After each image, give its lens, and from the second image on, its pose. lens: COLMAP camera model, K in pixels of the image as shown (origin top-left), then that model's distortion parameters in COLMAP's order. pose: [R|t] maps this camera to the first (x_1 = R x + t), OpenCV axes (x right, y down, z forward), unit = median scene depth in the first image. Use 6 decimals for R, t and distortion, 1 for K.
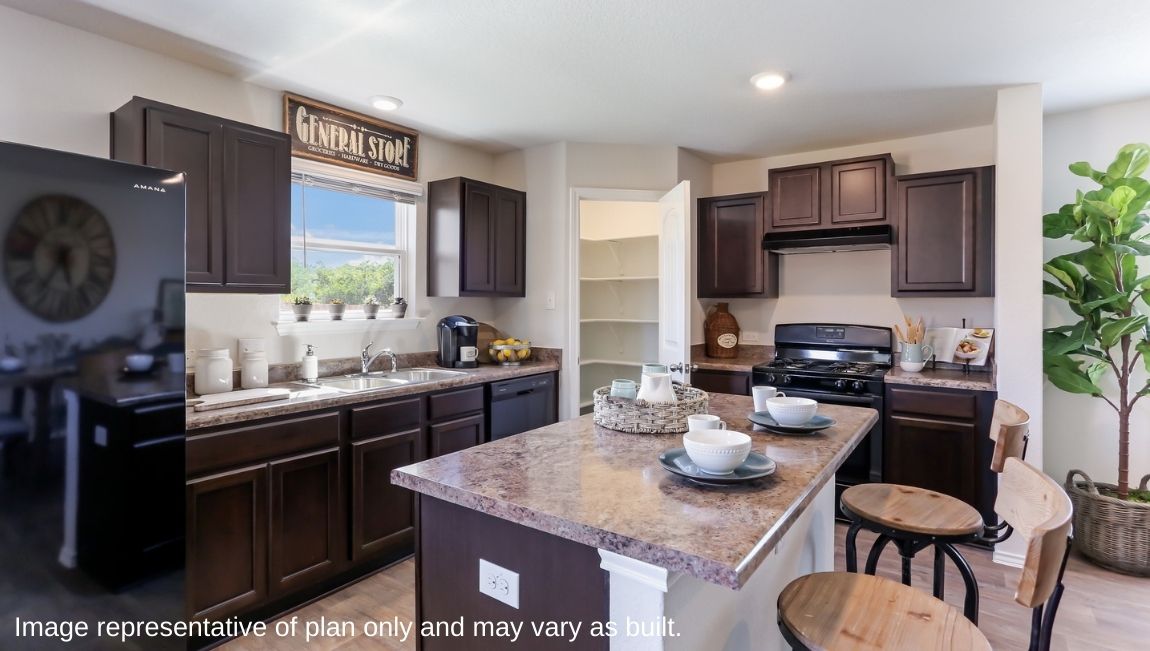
lens RADIAL K [[539.1, 0, 572.8], [0, 539.1, 312.4], [0, 0, 1]] dist [-0.030948, 0.015807]
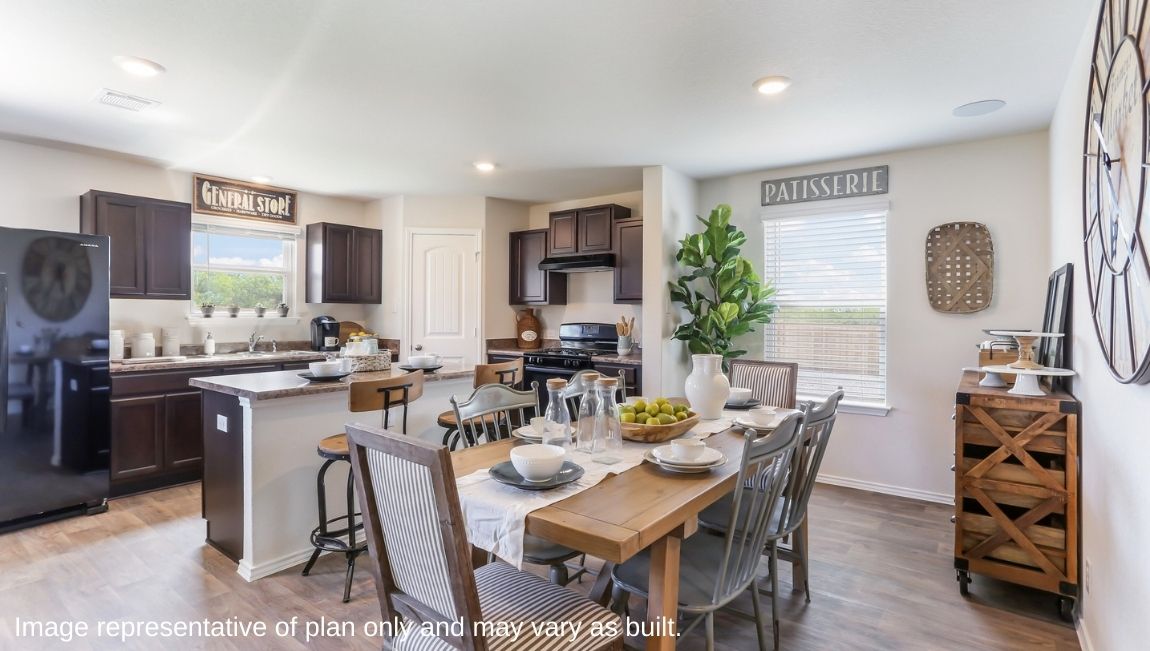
lens RADIAL K [[539.1, 0, 578.9], [0, 539.1, 316.2], [0, 0, 1]] dist [-0.030948, 0.015807]
pose [[0.999917, 0.001004, -0.012827, 0.558784], [-0.001124, 0.999956, -0.009305, 0.022592], [0.012817, 0.009319, 0.999874, -0.506194]]
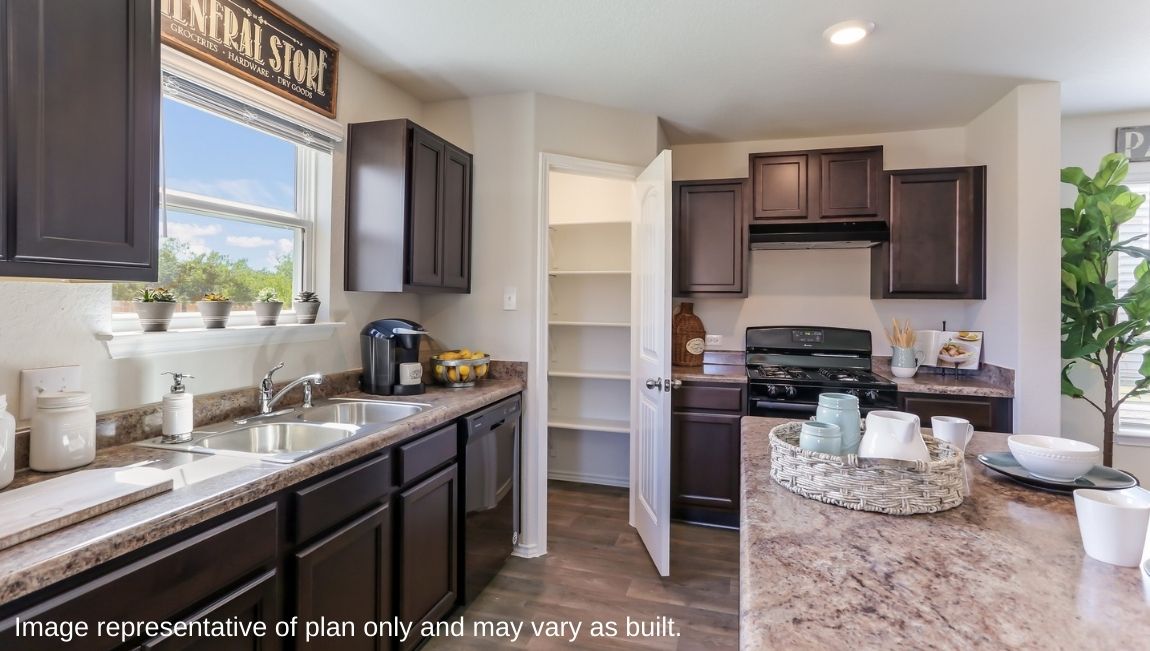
lens RADIAL K [[539.1, 0, 560.3], [0, 539.1, 305.7], [0, 0, 1]] dist [-0.030948, 0.015807]
pose [[0.948543, 0.005373, 0.316603, -0.258039], [-0.002283, 0.999946, -0.010130, -0.005194], [-0.316640, 0.008886, 0.948504, 0.307865]]
